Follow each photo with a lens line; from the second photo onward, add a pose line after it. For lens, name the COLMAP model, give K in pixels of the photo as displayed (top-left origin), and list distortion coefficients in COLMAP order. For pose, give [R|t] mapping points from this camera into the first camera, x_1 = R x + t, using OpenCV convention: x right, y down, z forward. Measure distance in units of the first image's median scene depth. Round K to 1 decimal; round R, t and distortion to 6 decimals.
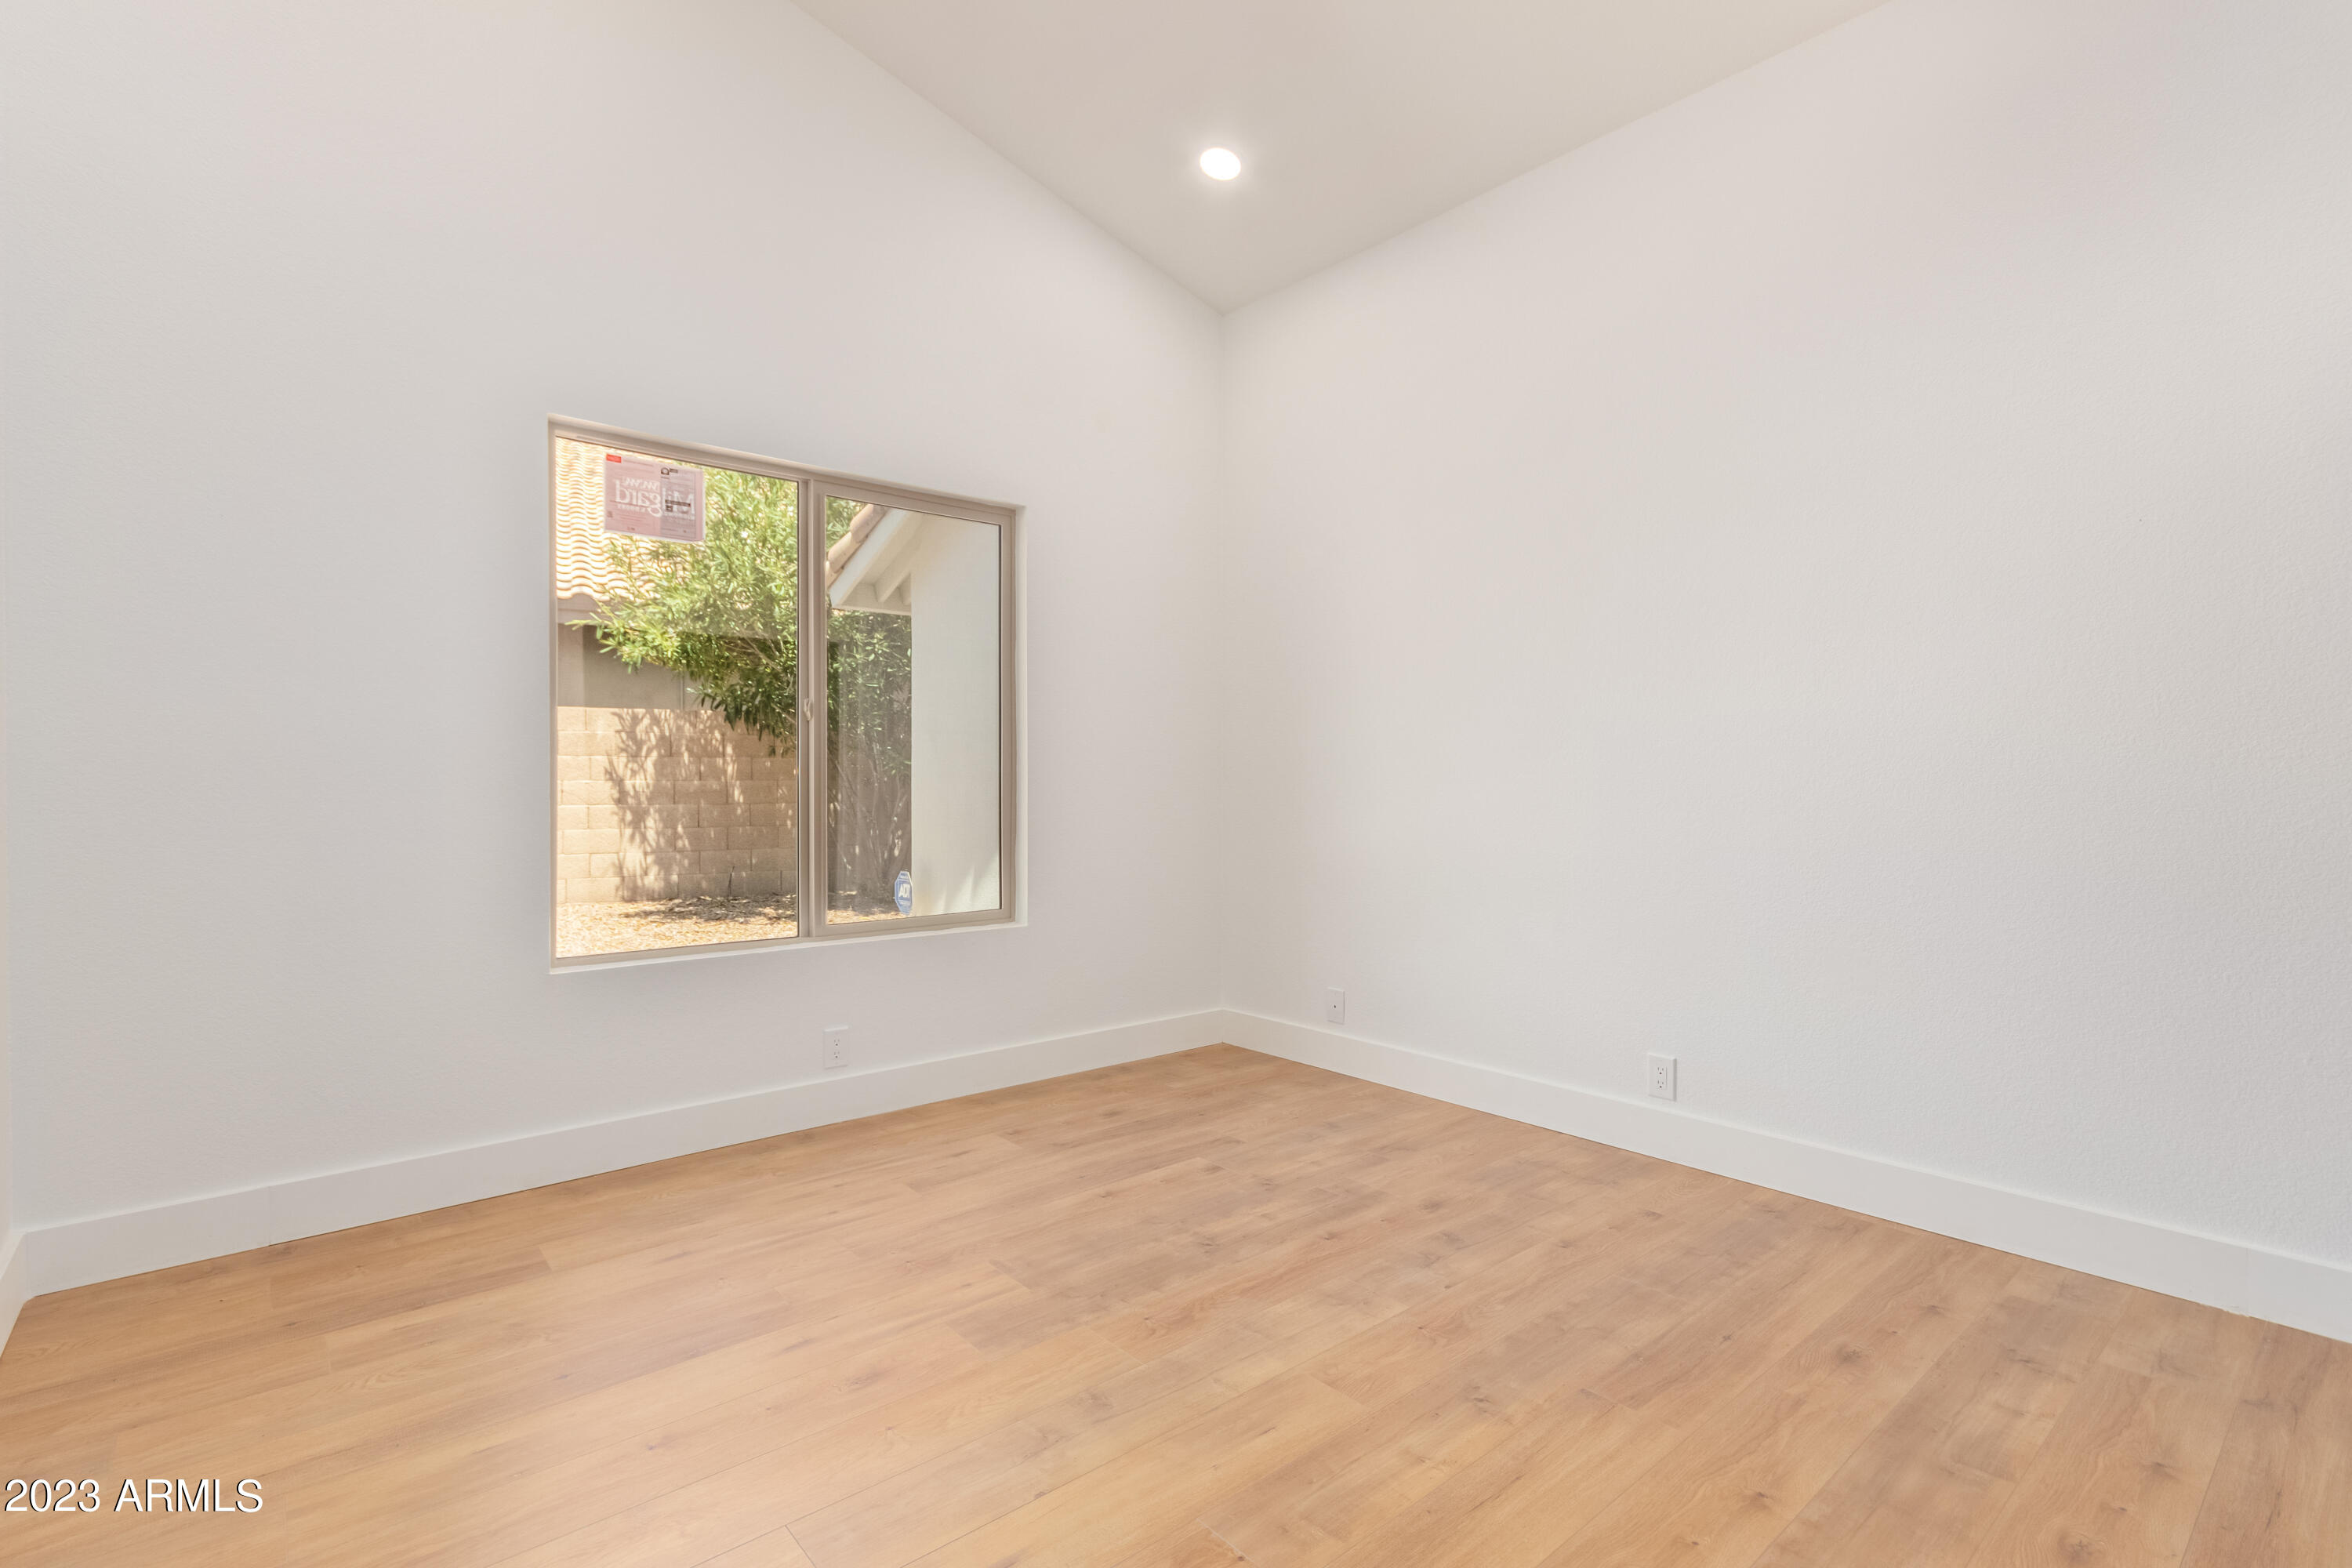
lens RADIAL K [[1081.5, 0, 1175.6], [0, 1081.5, 783.5], [0, 0, 1]] dist [0.005172, -0.000572]
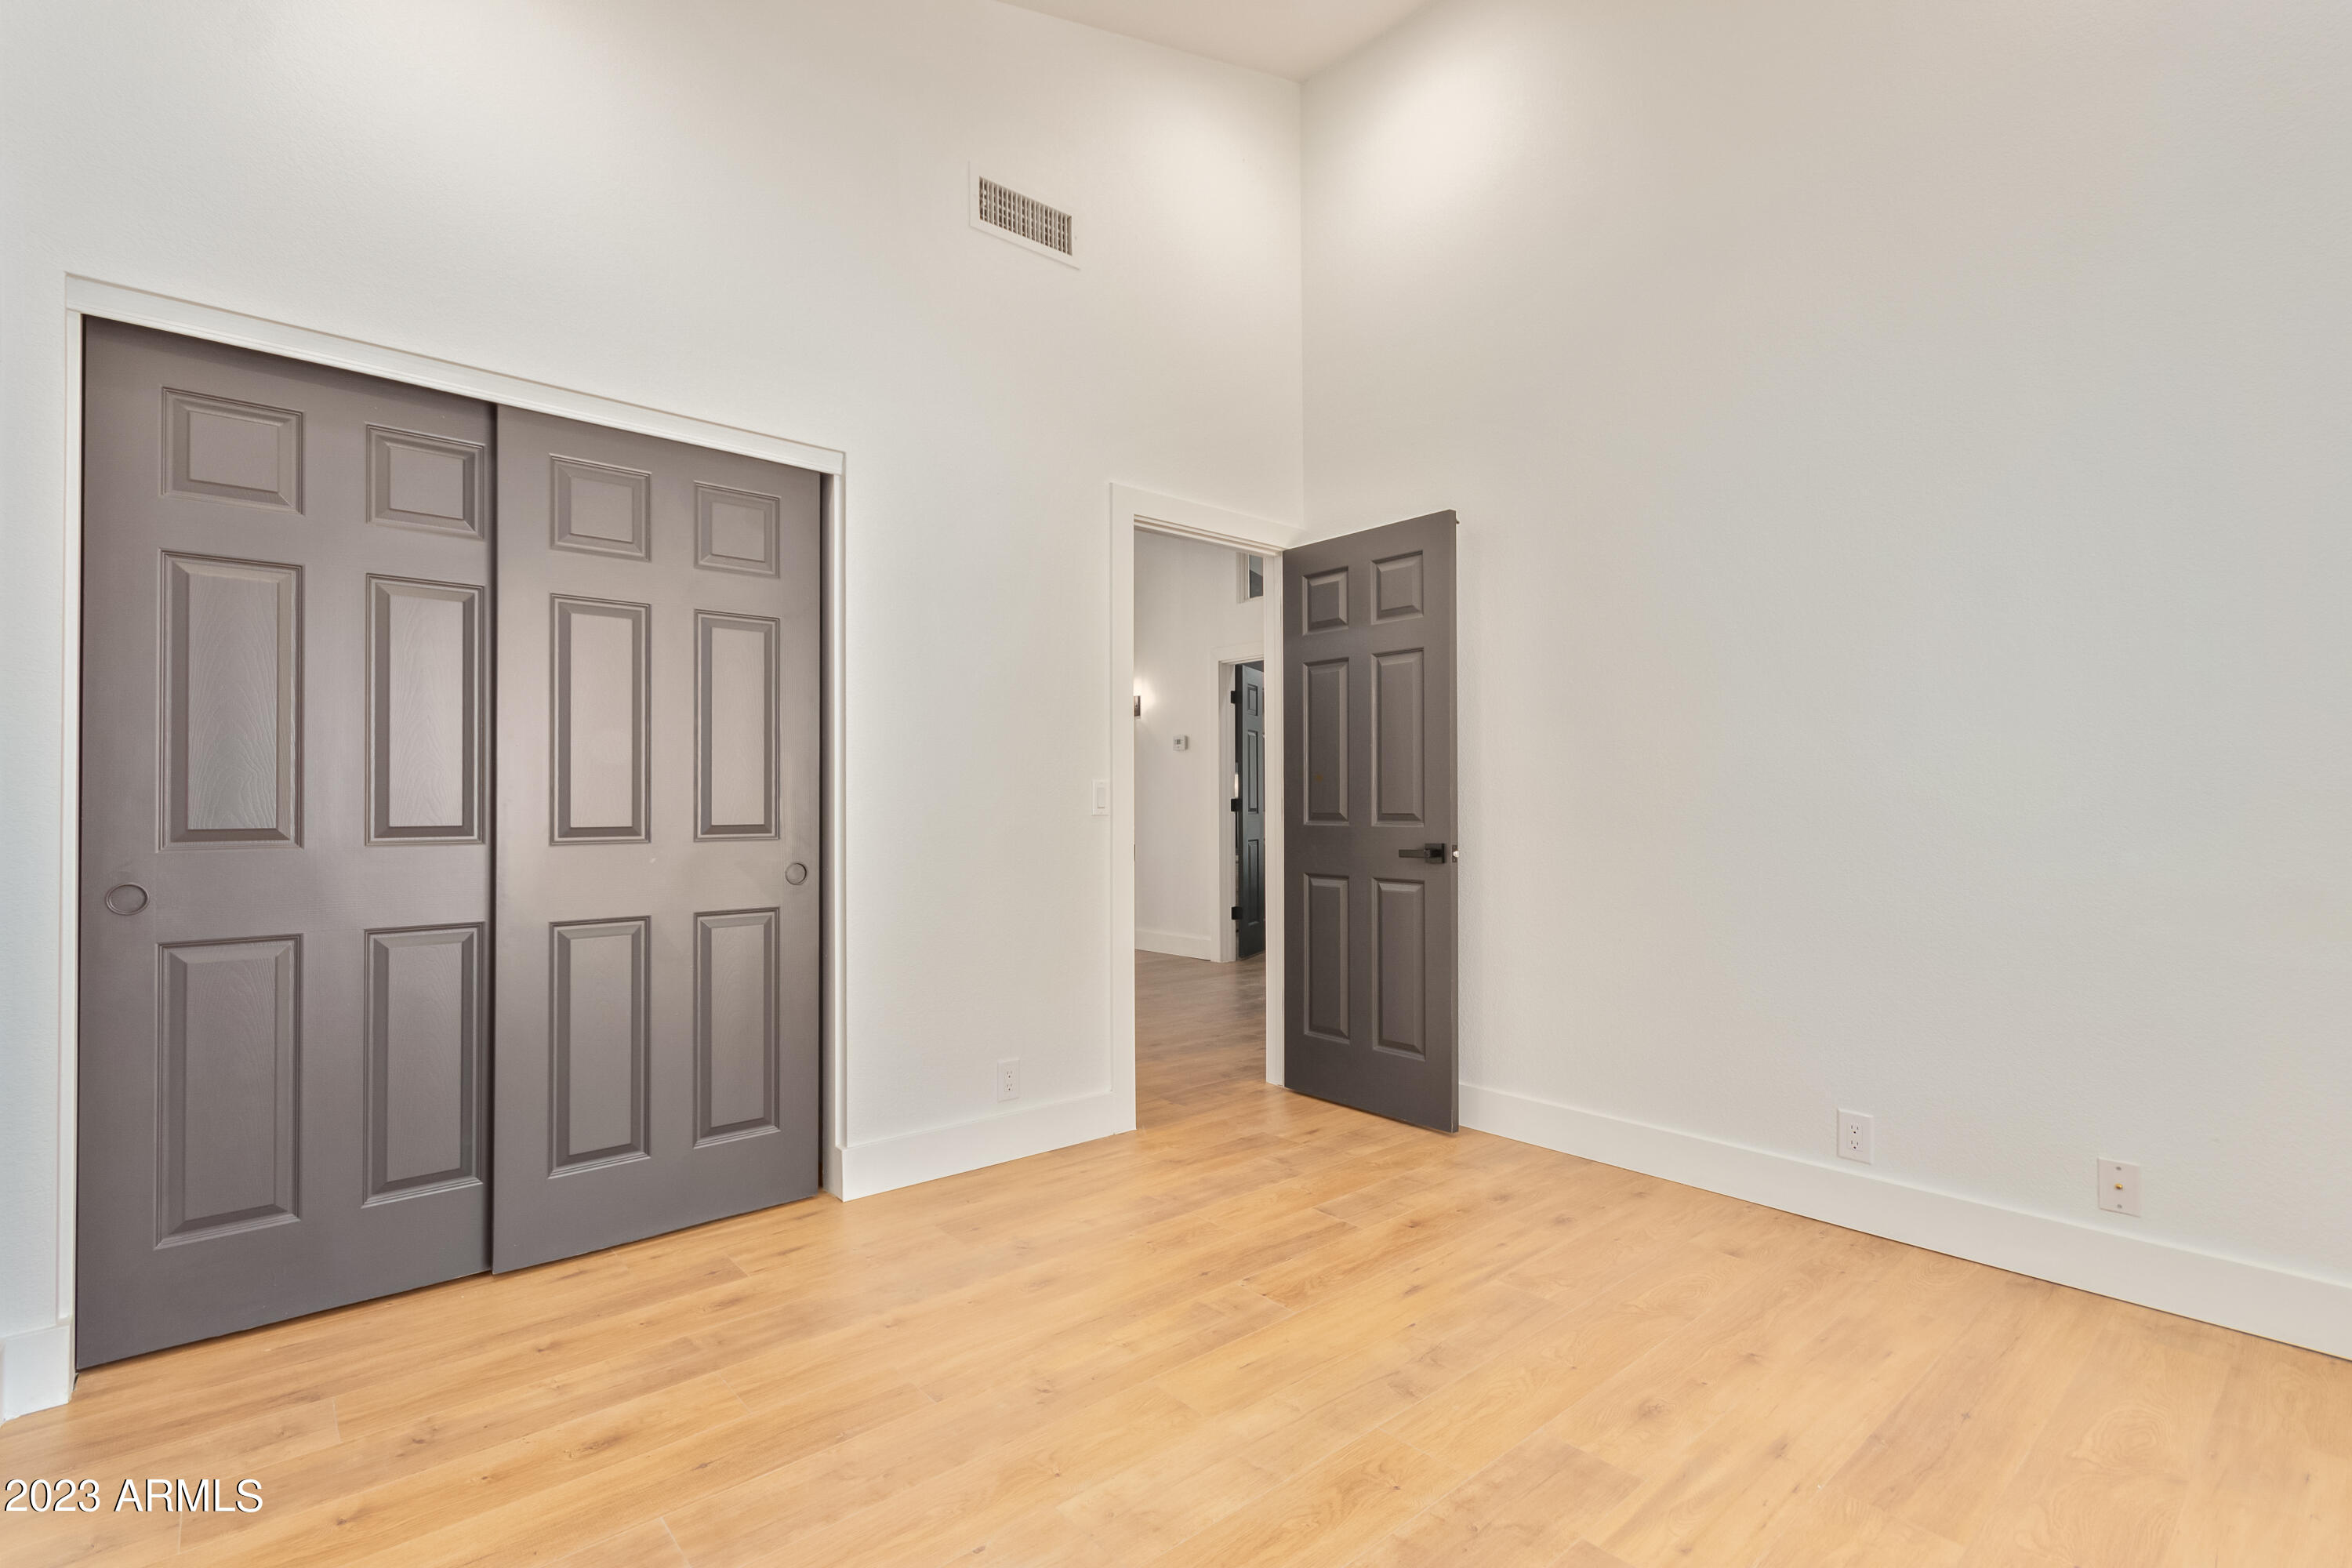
lens RADIAL K [[1081.5, 0, 1178.1], [0, 1081.5, 795.9], [0, 0, 1]] dist [0.005172, -0.000572]
pose [[-0.999928, 0.002550, -0.011696, 0.157688], [0.002613, 0.999982, -0.005385, -0.007314], [0.011682, -0.005415, -0.999917, 2.010101]]
